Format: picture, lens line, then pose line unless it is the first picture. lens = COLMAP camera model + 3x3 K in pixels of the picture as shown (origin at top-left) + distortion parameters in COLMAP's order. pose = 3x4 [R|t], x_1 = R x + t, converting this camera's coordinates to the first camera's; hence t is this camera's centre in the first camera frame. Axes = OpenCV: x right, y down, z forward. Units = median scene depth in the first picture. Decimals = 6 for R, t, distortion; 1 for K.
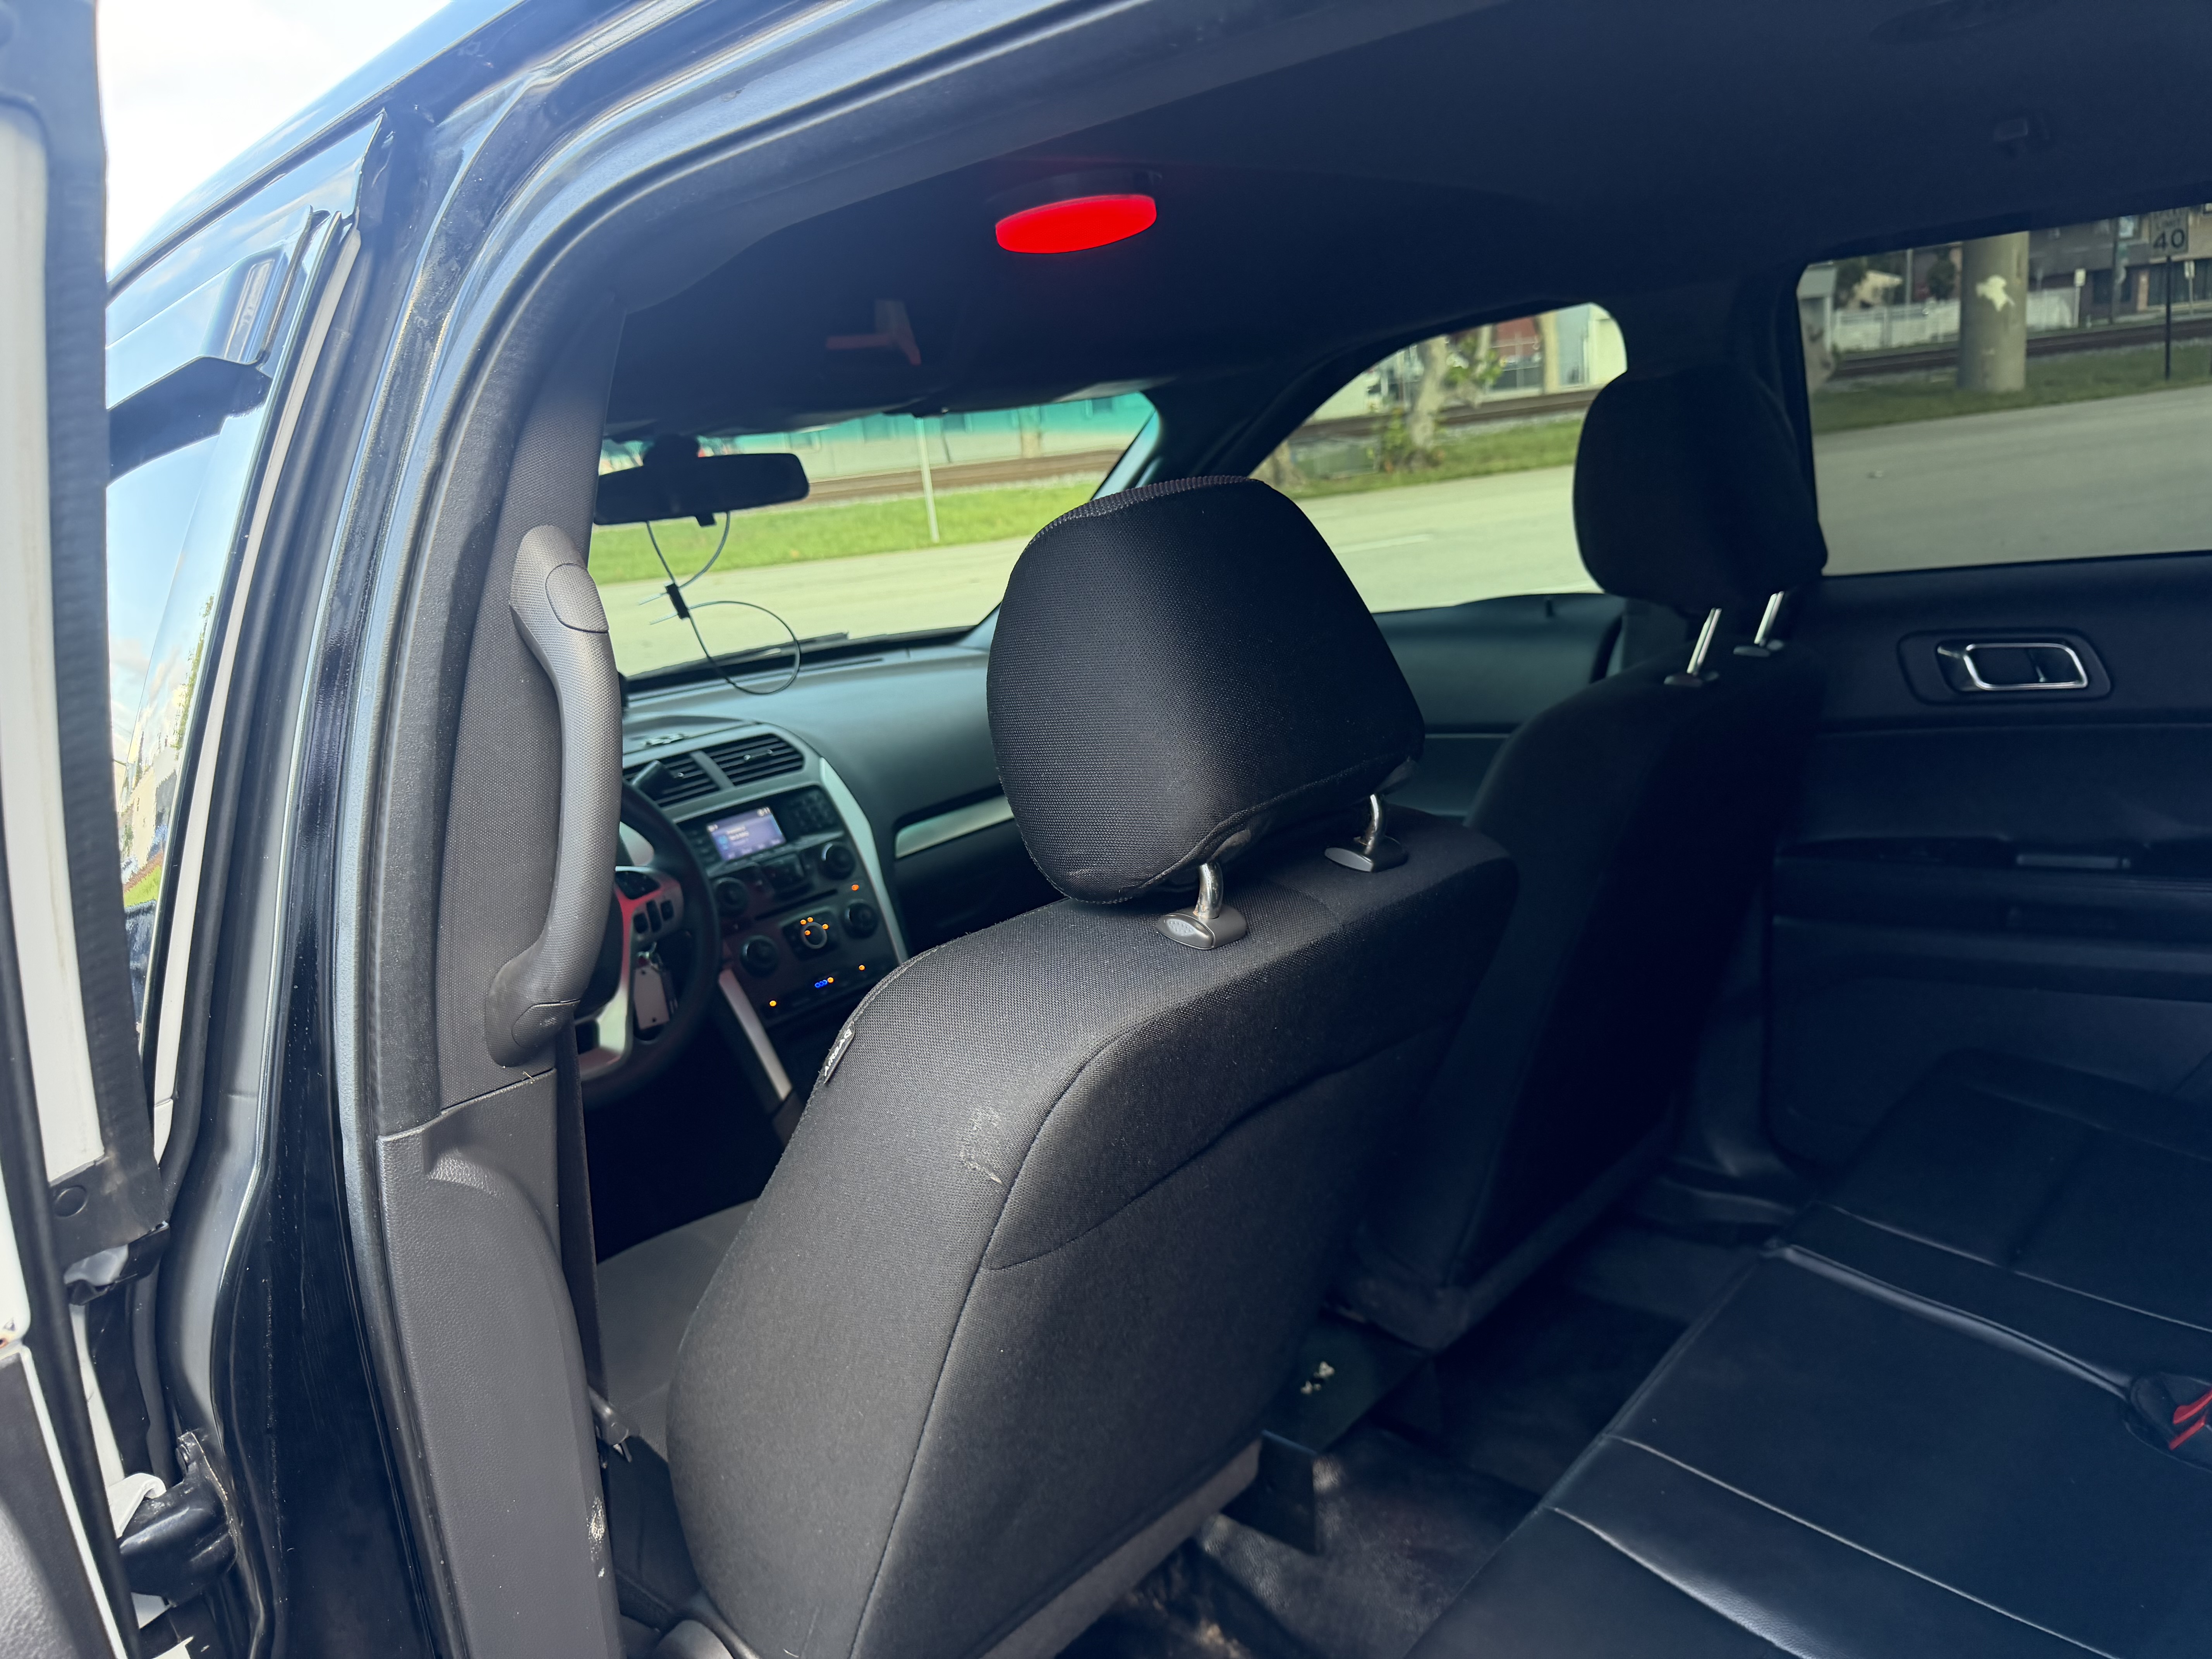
lens RADIAL K [[1571.2, 0, 1116.4], [0, 1571.2, 845.5], [0, 0, 1]] dist [0.006768, -0.010749]
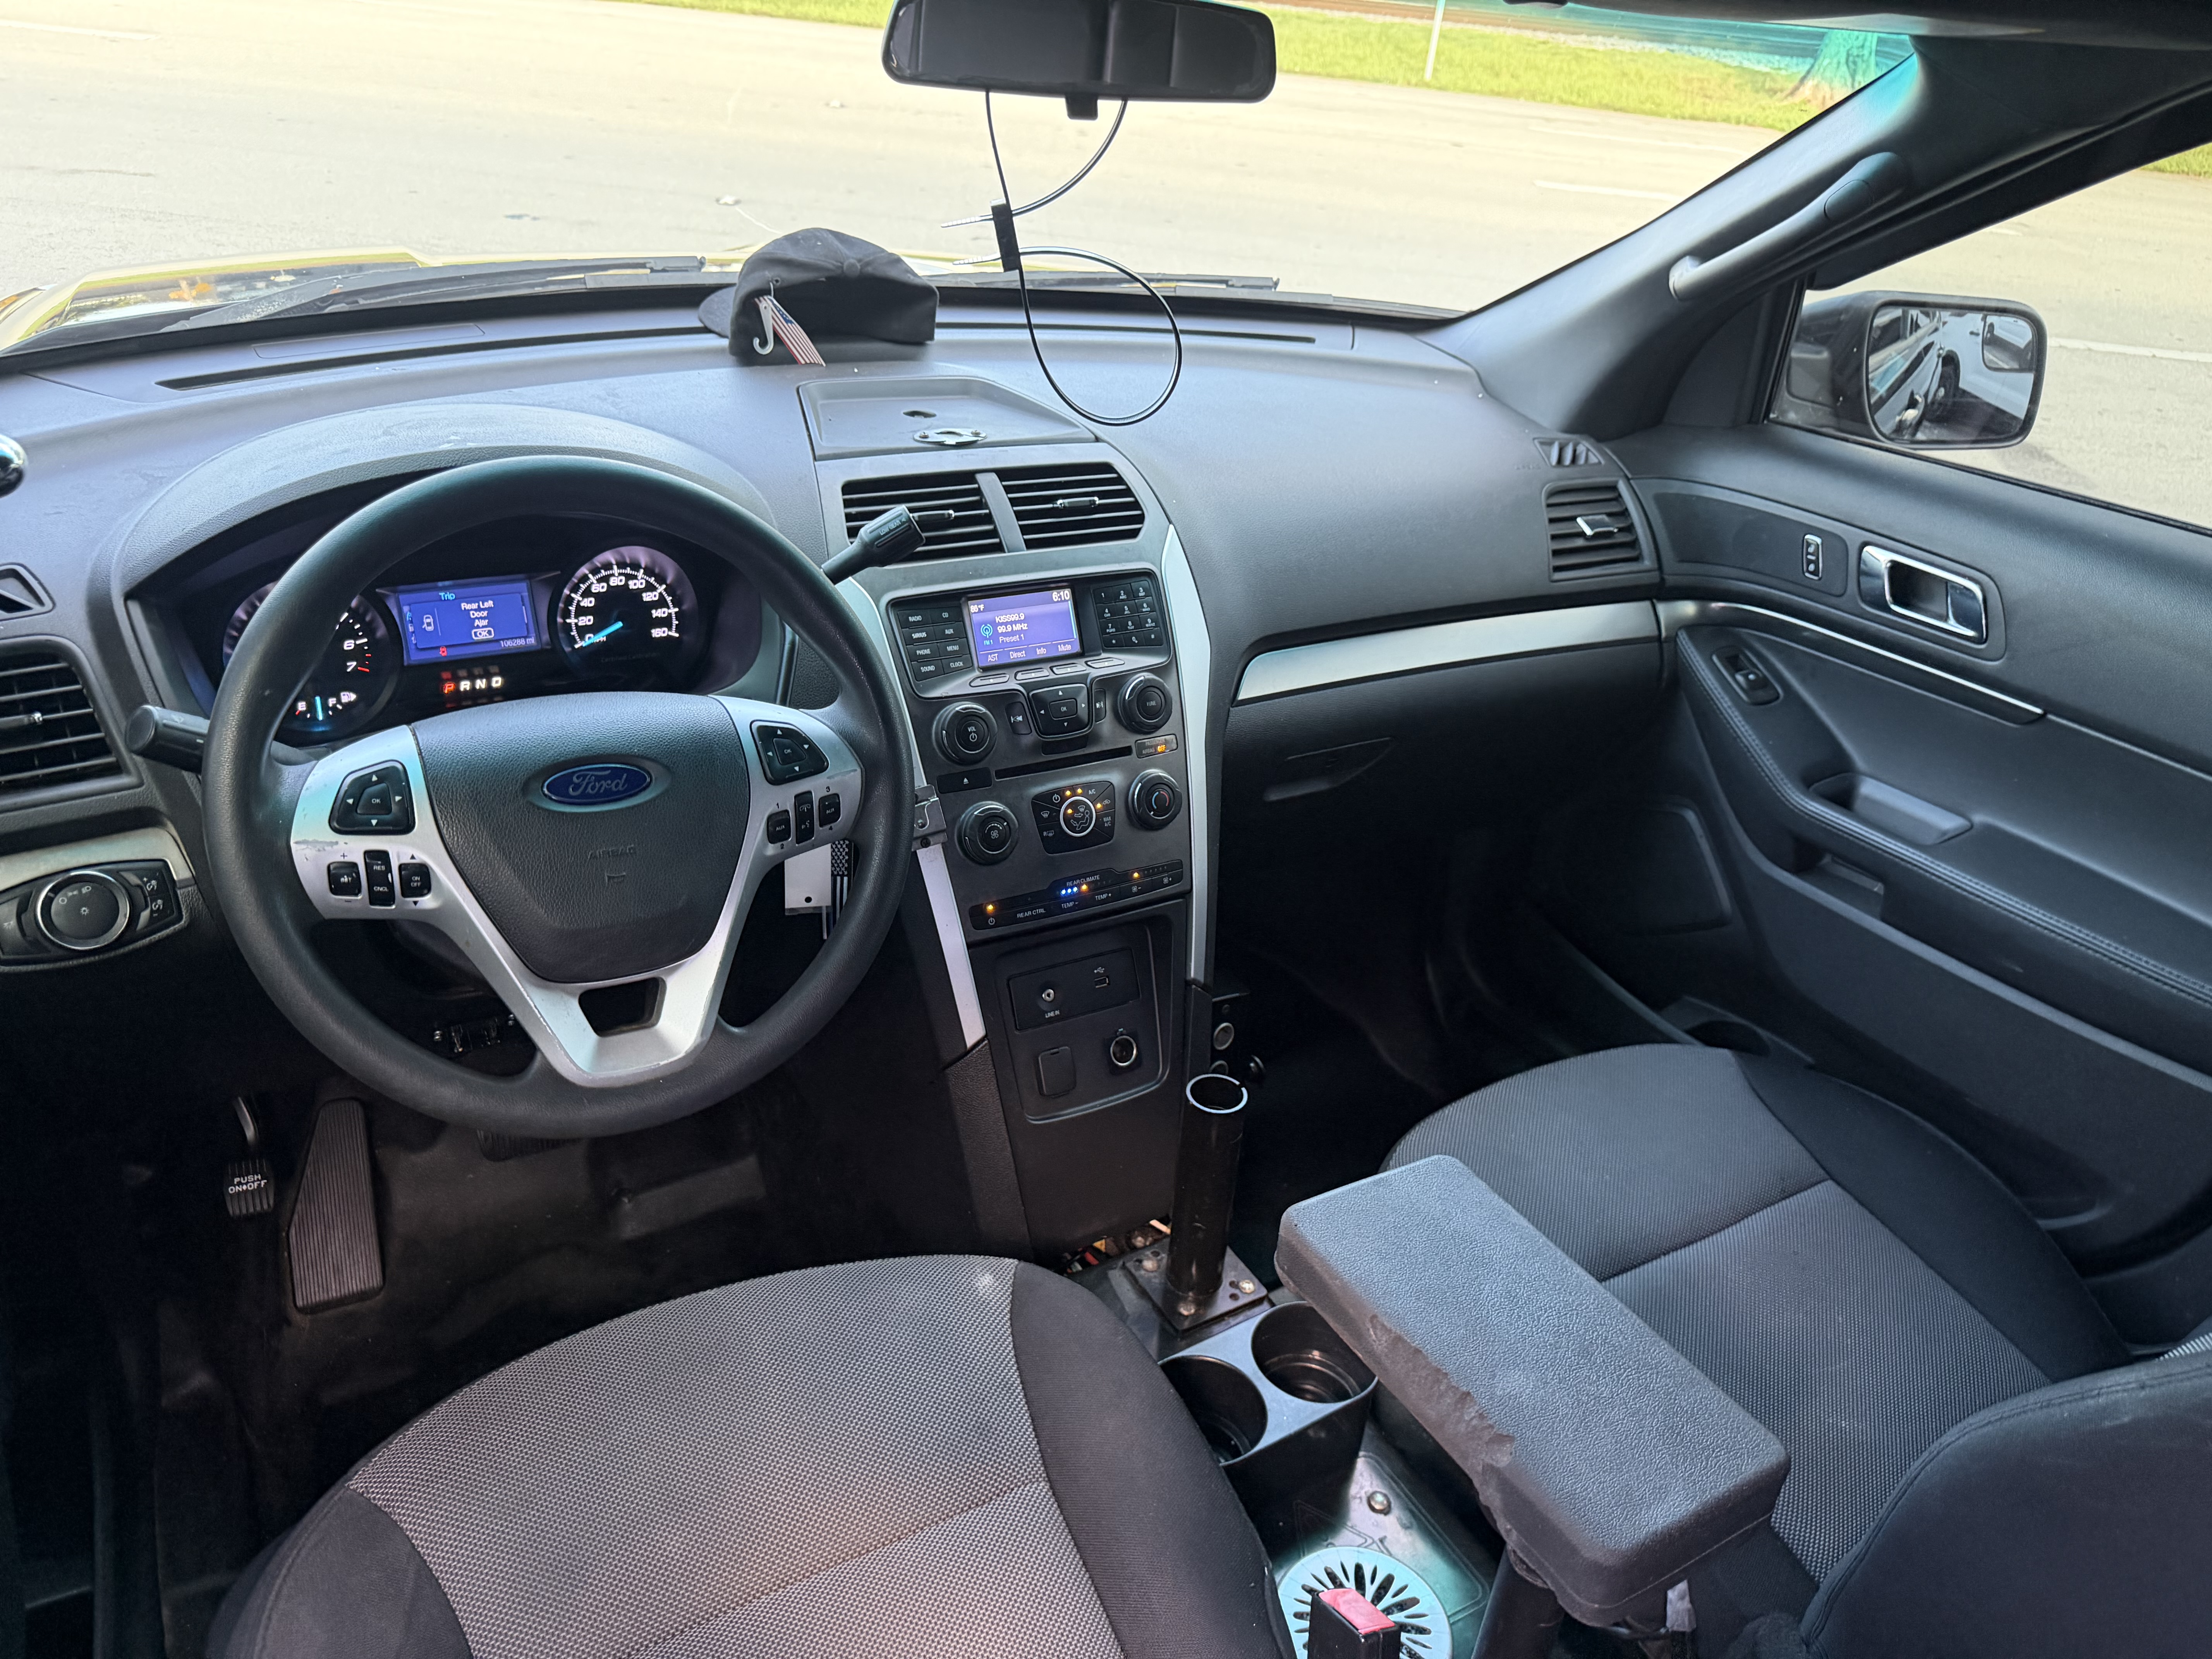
lens RADIAL K [[1571.2, 0, 1125.9], [0, 1571.2, 836.0], [0, 0, 1]] dist [0.006768, -0.010749]
pose [[0.936819, 0.315792, -0.150488, -0.074832], [-0.264287, 0.920768, 0.286946, -0.129027], [0.229179, -0.229044, 0.946053, 0.393101]]
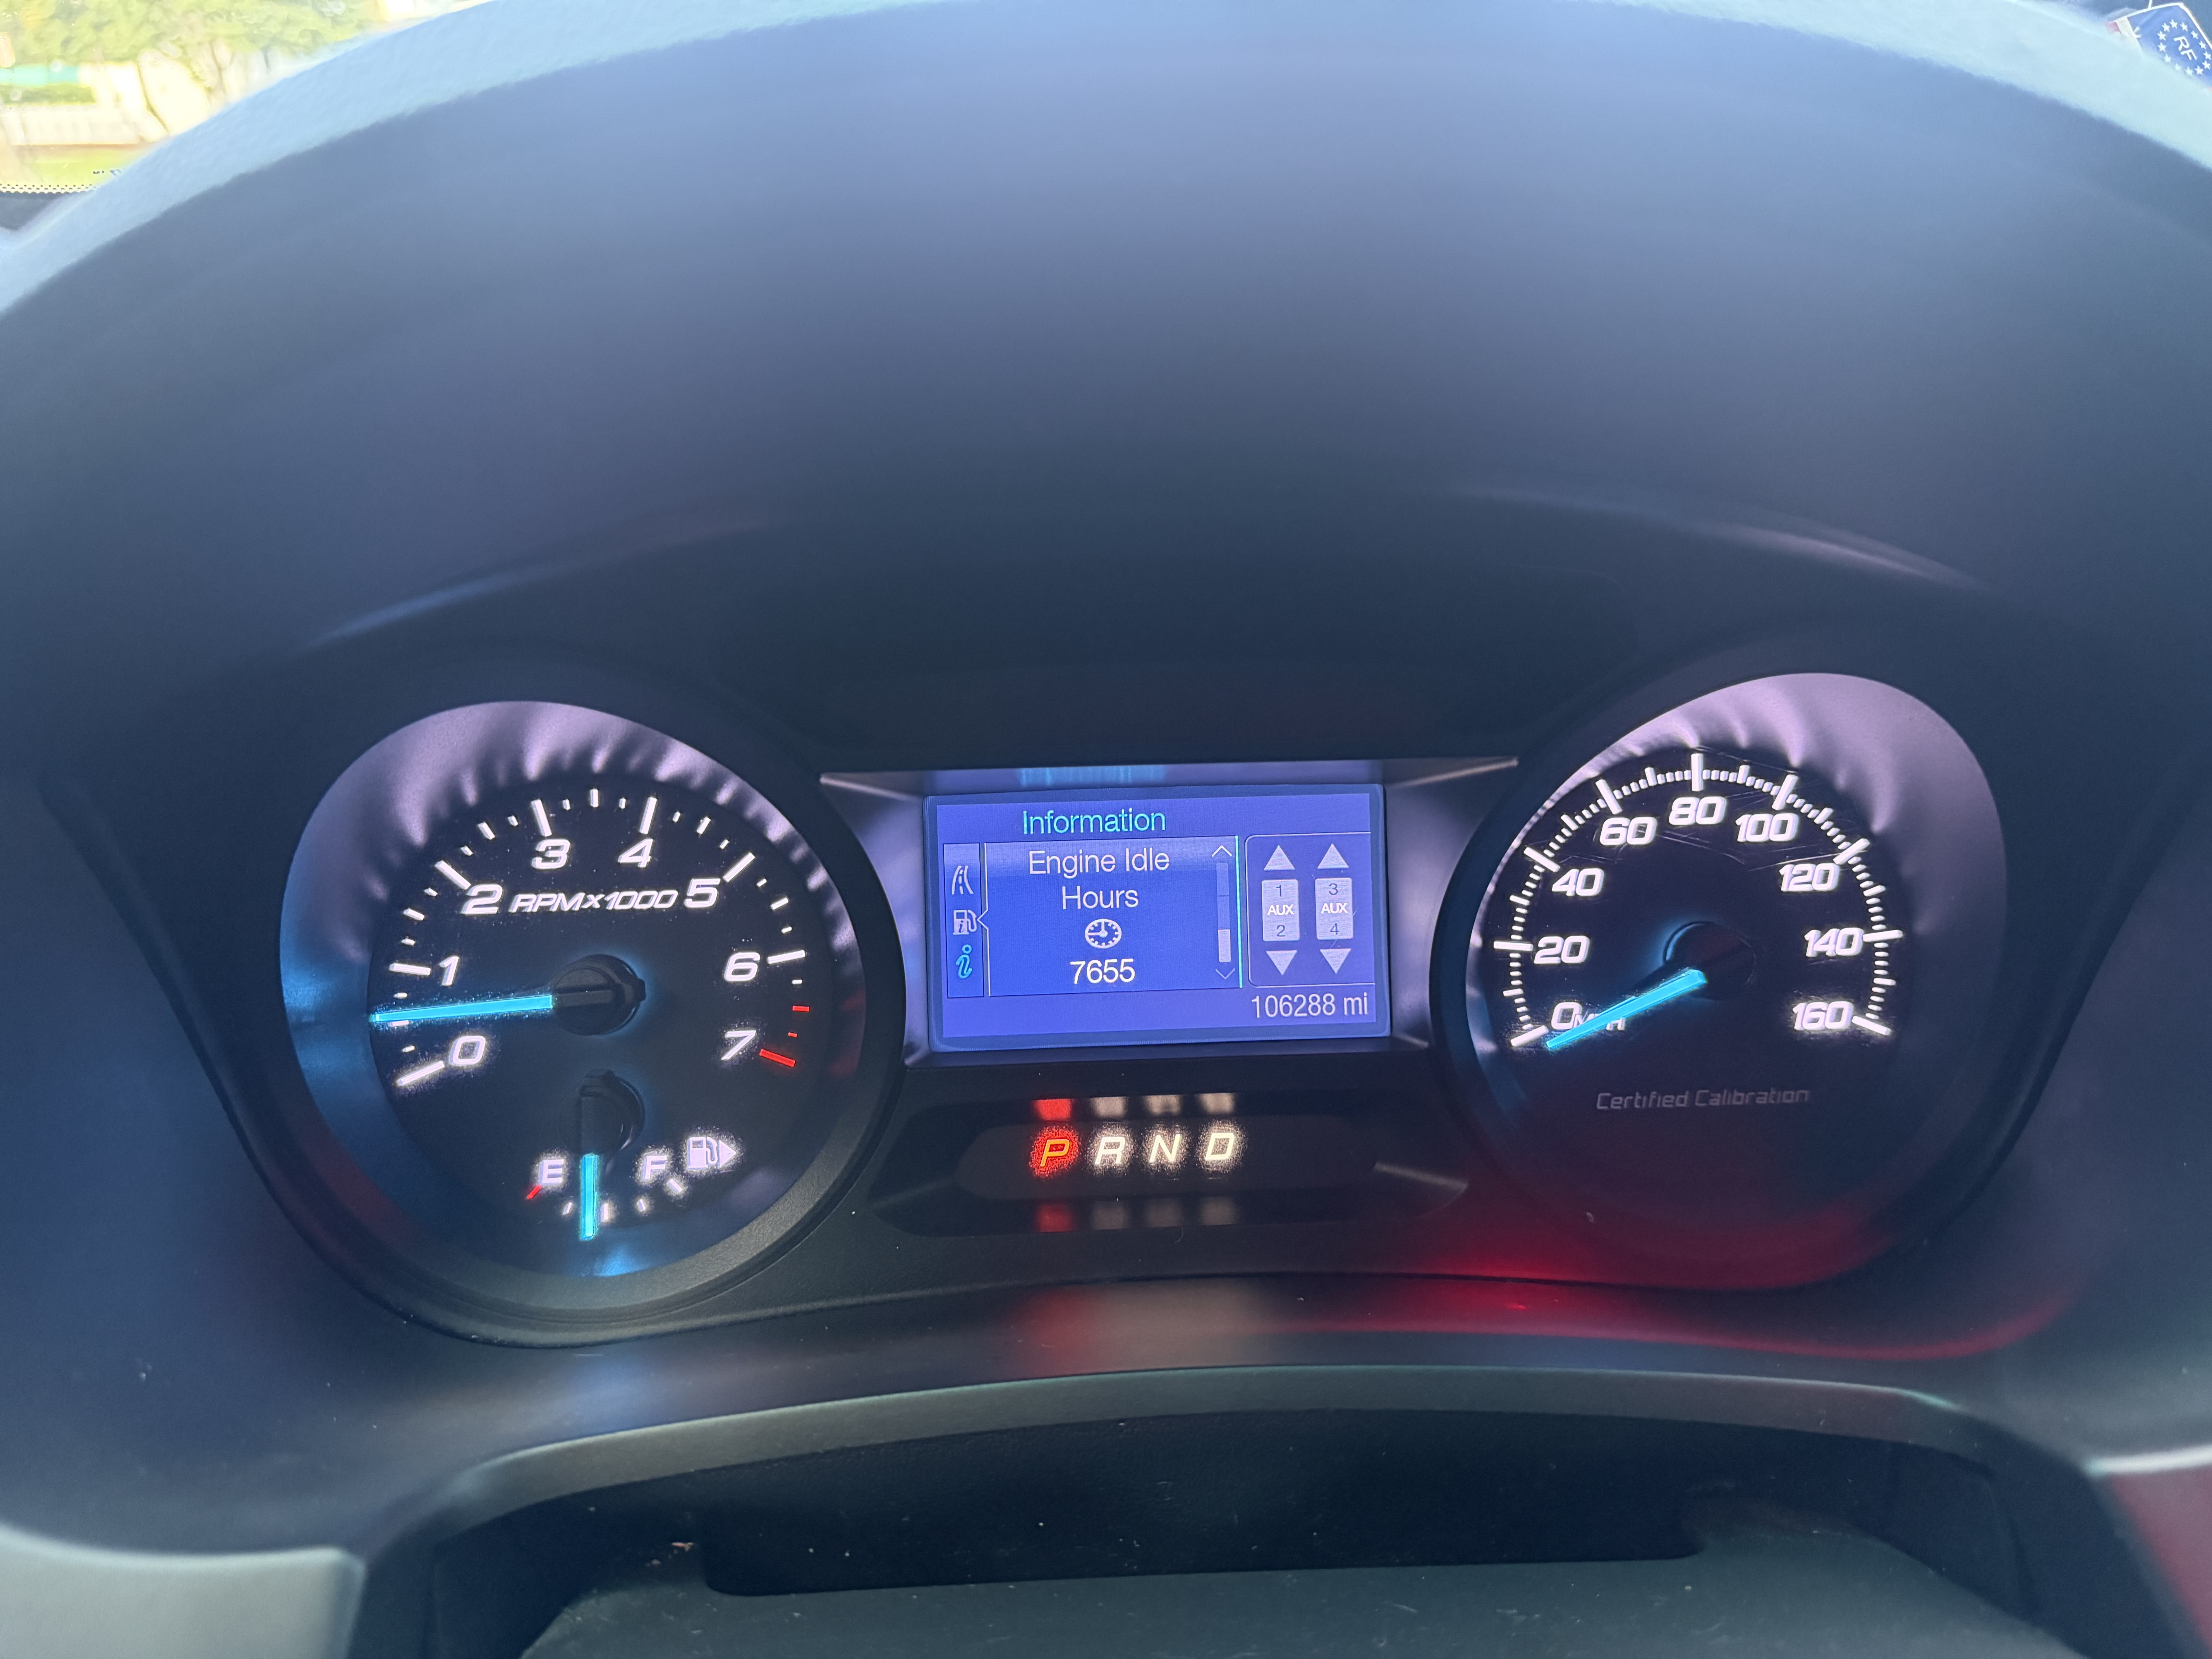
lens RADIAL K [[1571.2, 0, 1112.4], [0, 1571.2, 795.1], [0, 0, 1]] dist [0.006768, -0.010749]
pose [[0.747011, 0.355024, -0.562079, -0.351797], [-0.257478, 0.933987, 0.247739, -0.012831], [0.612927, -0.040341, 0.789109, 0.805829]]
